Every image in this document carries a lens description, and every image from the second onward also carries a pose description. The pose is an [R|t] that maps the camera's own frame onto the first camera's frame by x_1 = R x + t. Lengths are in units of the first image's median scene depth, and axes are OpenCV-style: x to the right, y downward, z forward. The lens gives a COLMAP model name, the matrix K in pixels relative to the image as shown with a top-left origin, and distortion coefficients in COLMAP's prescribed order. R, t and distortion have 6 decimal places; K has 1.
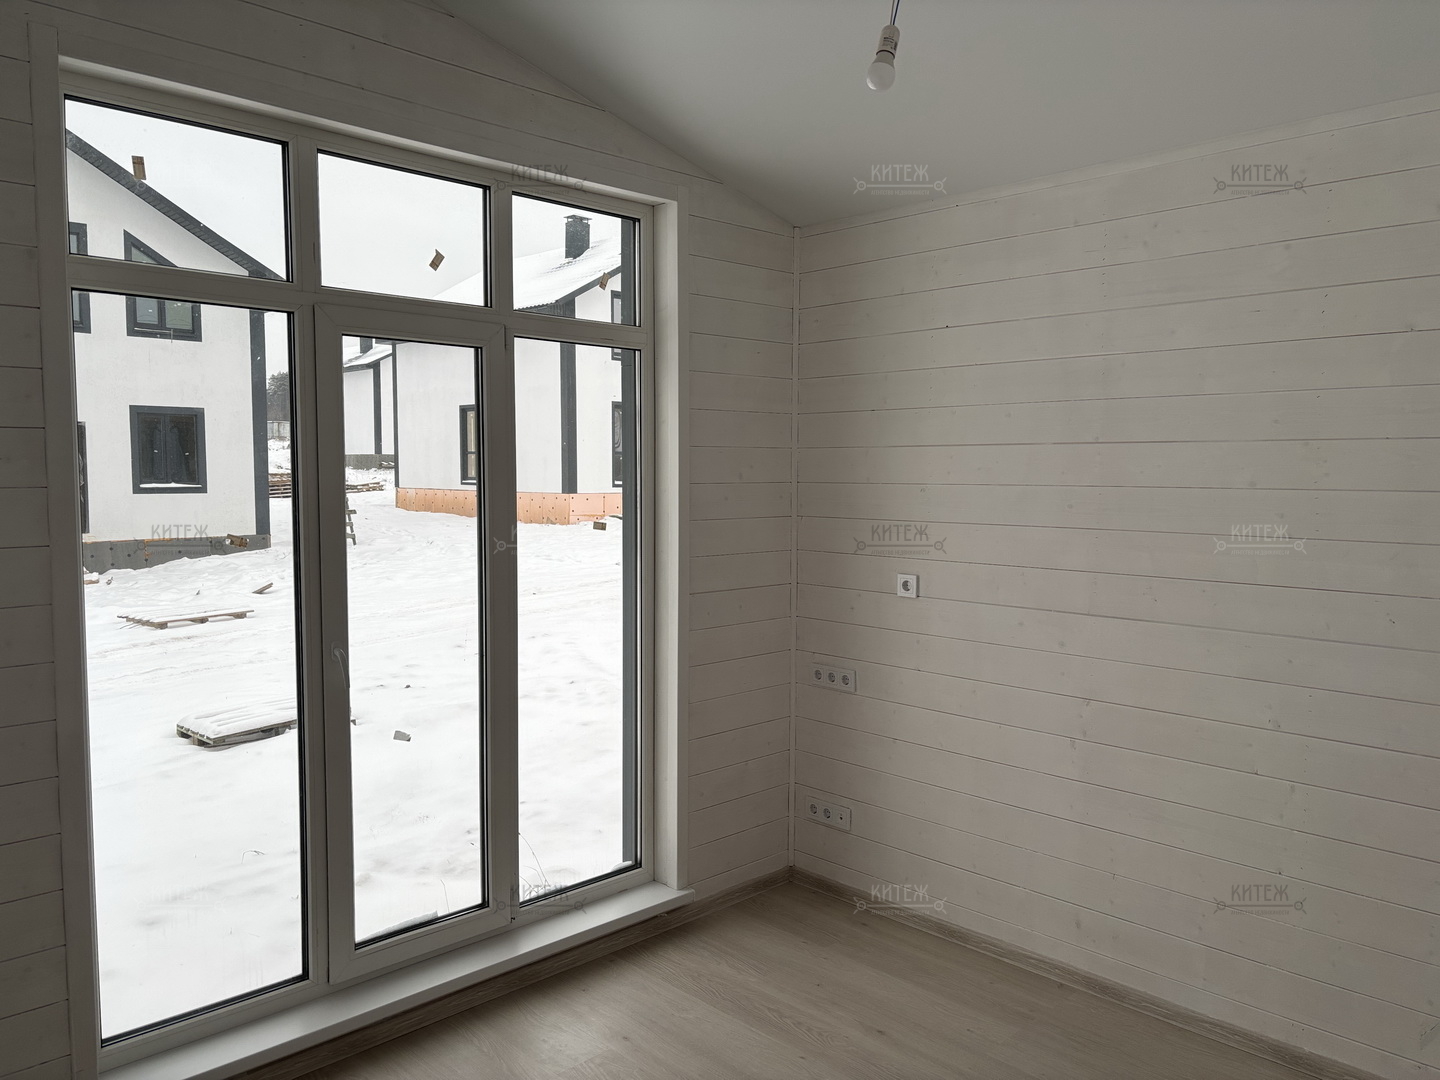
lens RADIAL K [[1093.0, 0, 720.0], [0, 1093.0, 540.0], [0, 0, 1]] dist [0.086030, -0.113356]
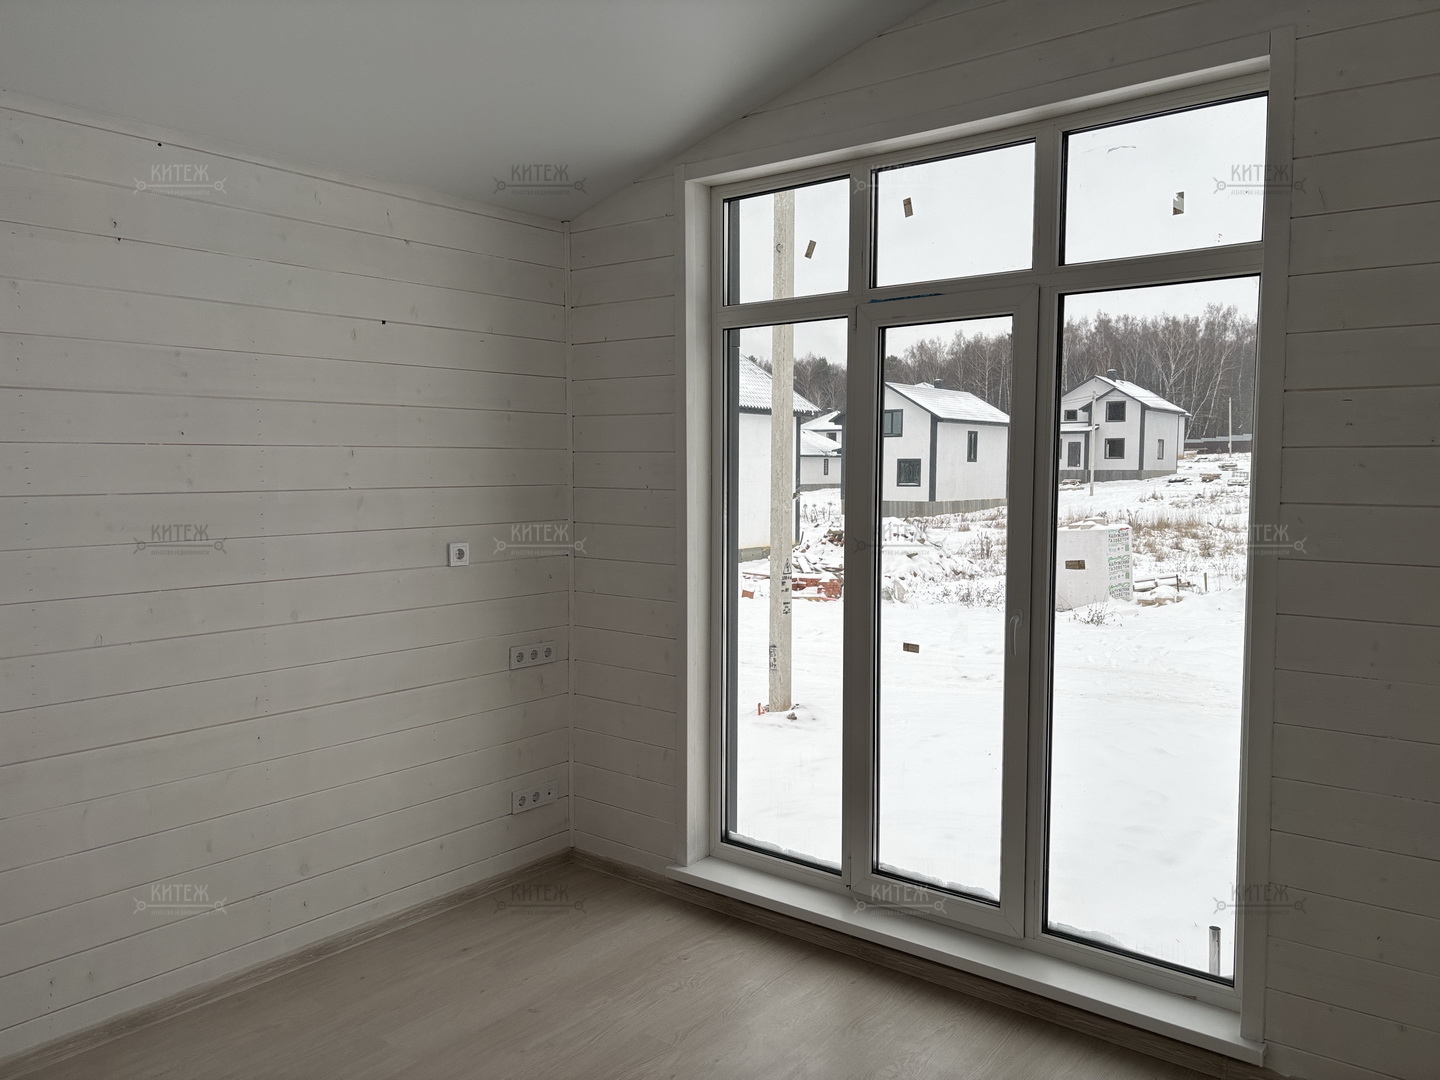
lens RADIAL K [[1093.0, 0, 720.0], [0, 1093.0, 540.0], [0, 0, 1]] dist [0.086030, -0.113356]
pose [[0.116302, 0.080696, -0.989930, 0.734653], [-0.068274, 0.994986, 0.073086, -0.038273], [0.990864, 0.059087, 0.121229, 0.677328]]
